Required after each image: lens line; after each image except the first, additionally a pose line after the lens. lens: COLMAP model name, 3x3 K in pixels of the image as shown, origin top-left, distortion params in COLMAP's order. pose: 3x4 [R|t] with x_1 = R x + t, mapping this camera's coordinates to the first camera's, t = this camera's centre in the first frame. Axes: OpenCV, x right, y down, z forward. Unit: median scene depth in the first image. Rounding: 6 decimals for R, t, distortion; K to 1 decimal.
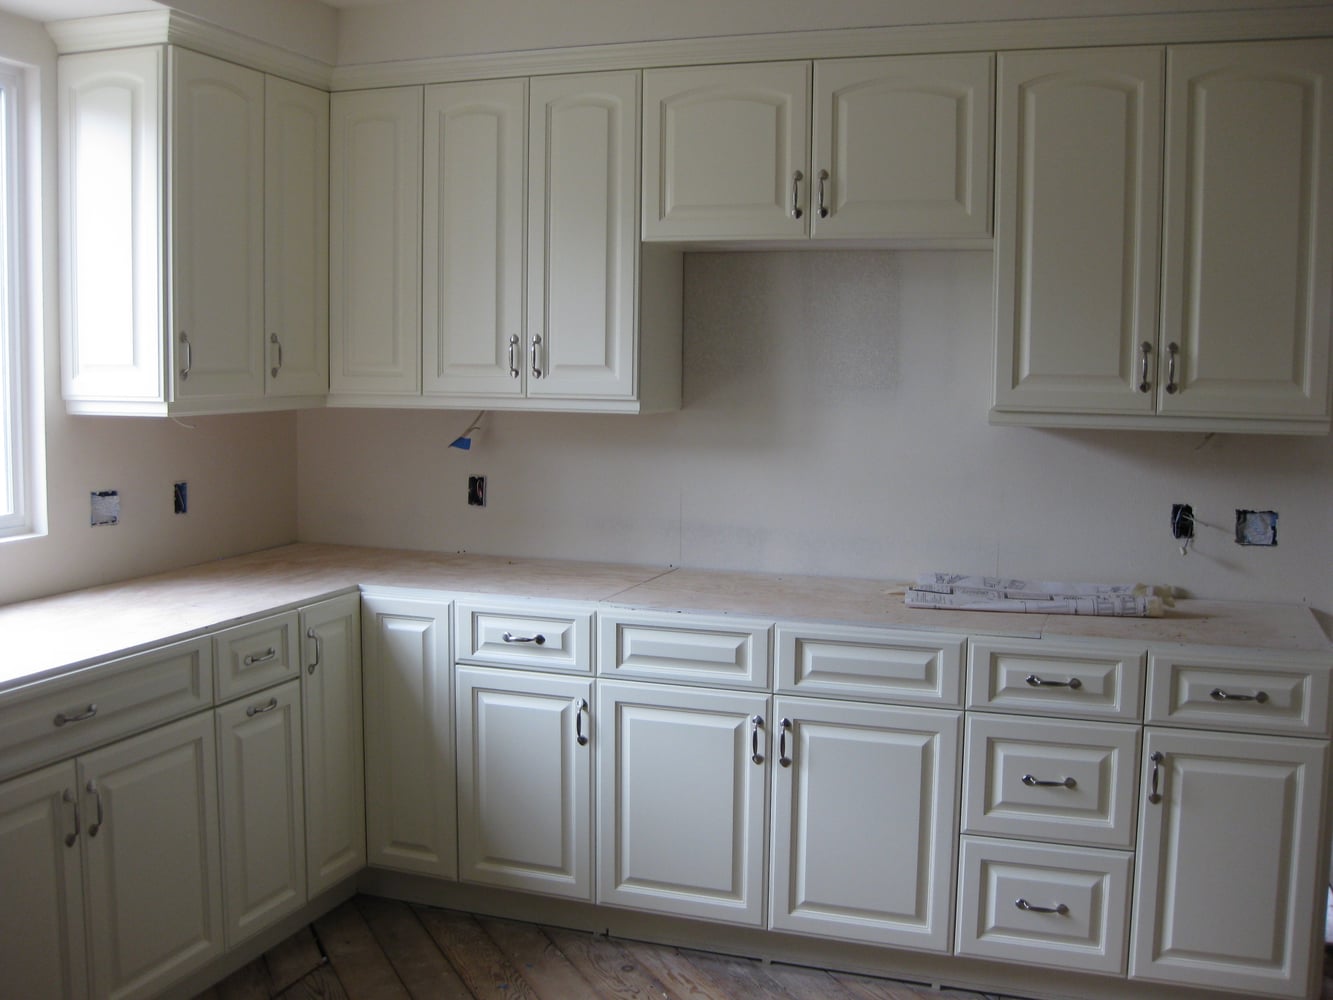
lens RADIAL K [[1373.3, 0, 666.5], [0, 1373.3, 500.0], [0, 0, 1]] dist [-0.198859, 0.183514]
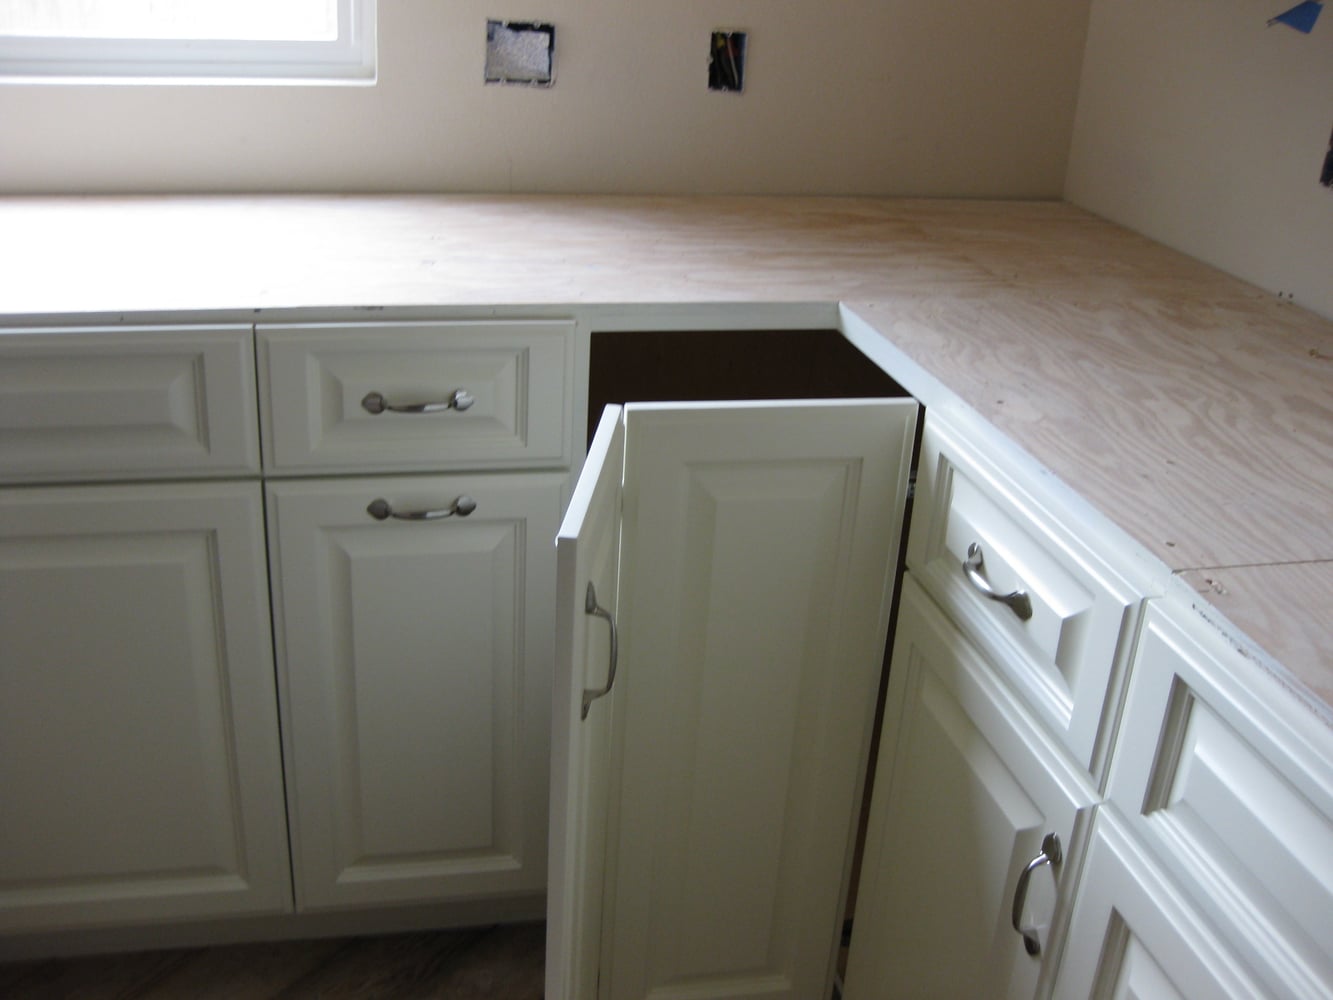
lens RADIAL K [[1373.3, 0, 666.5], [0, 1373.3, 500.0], [0, 0, 1]] dist [-0.198859, 0.183514]
pose [[0.535326, 0.351627, -0.767974, 0.098204], [-0.133506, 0.933022, 0.334134, -0.015746], [0.834028, -0.076341, 0.546415, 0.768317]]
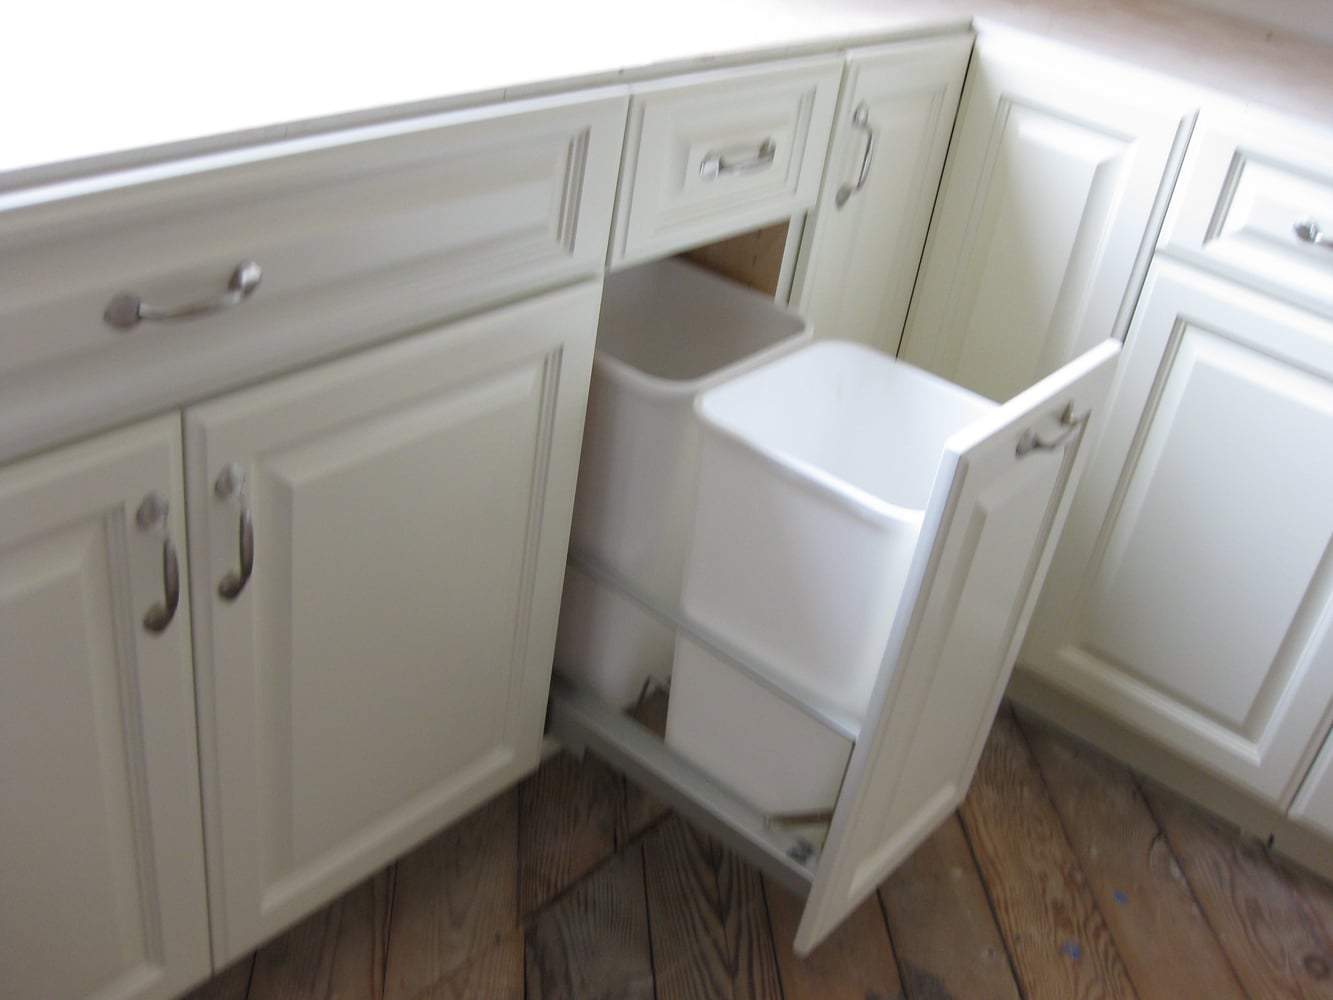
lens RADIAL K [[1373.3, 0, 666.5], [0, 1373.3, 500.0], [0, 0, 1]] dist [-0.198859, 0.183514]
pose [[0.931709, 0.286277, -0.223525, -0.191068], [-0.170008, 0.887584, 0.428126, 0.034503], [0.320960, -0.360888, 0.875639, 0.566675]]
